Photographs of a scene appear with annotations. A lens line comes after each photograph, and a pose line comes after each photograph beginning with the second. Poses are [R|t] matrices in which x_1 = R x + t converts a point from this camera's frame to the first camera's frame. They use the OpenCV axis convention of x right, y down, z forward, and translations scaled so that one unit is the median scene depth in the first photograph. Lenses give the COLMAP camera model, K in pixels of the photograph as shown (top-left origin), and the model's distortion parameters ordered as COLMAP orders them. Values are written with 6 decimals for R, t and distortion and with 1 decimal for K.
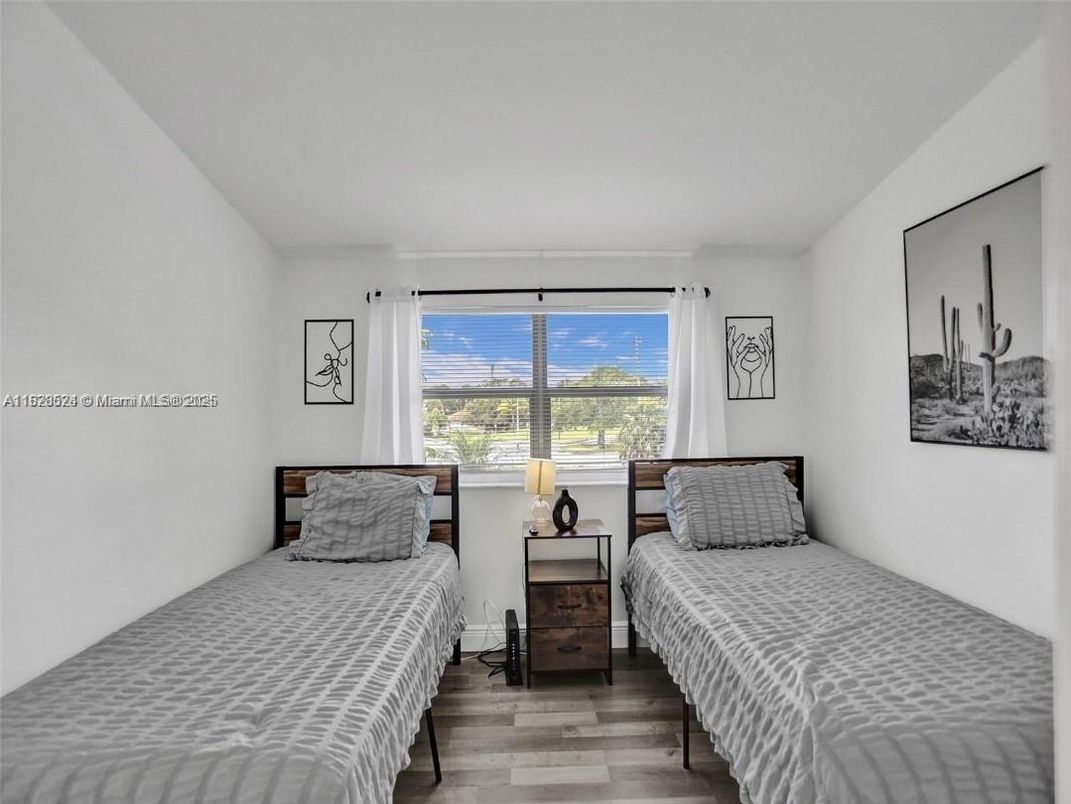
lens RADIAL K [[547.8, 0, 535.5], [0, 547.8, 402.0], [0, 0, 1]] dist [-0.074861, 0.046423]
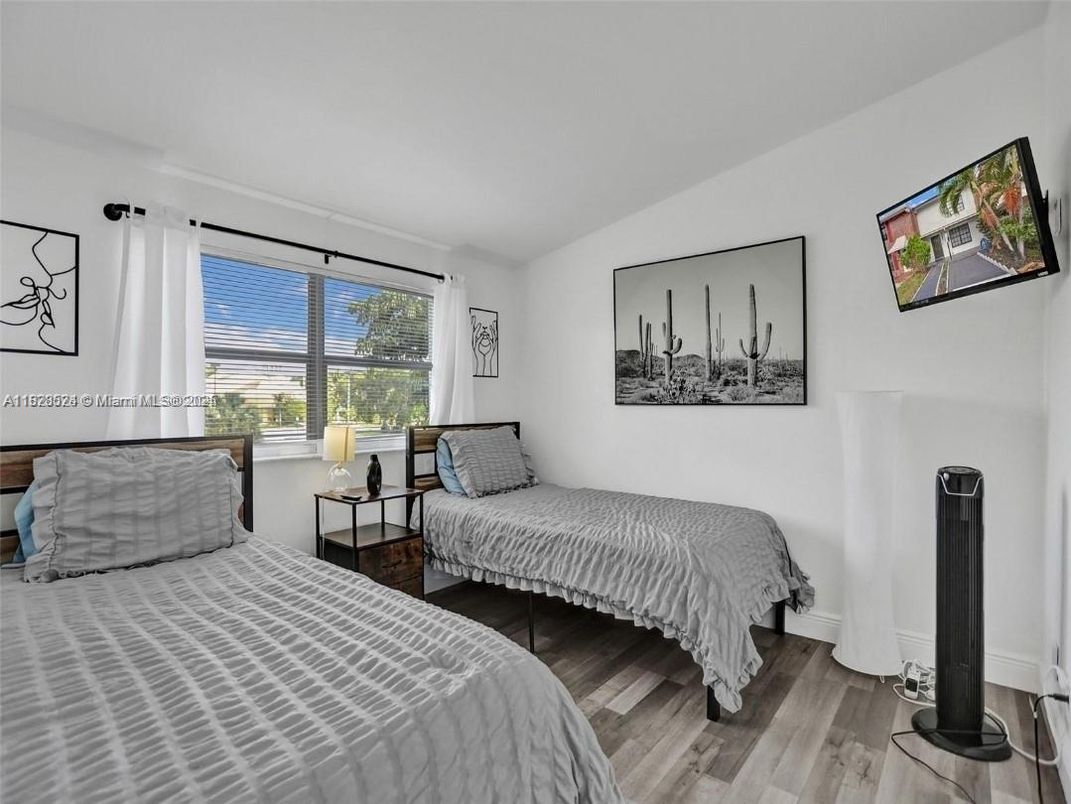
lens RADIAL K [[547.8, 0, 535.5], [0, 547.8, 402.0], [0, 0, 1]] dist [-0.074861, 0.046423]
pose [[0.644701, 0.015395, 0.764280, -0.549558], [-0.020673, 0.999783, -0.002700, 0.060938], [-0.764156, -0.014060, 0.644879, 0.120294]]
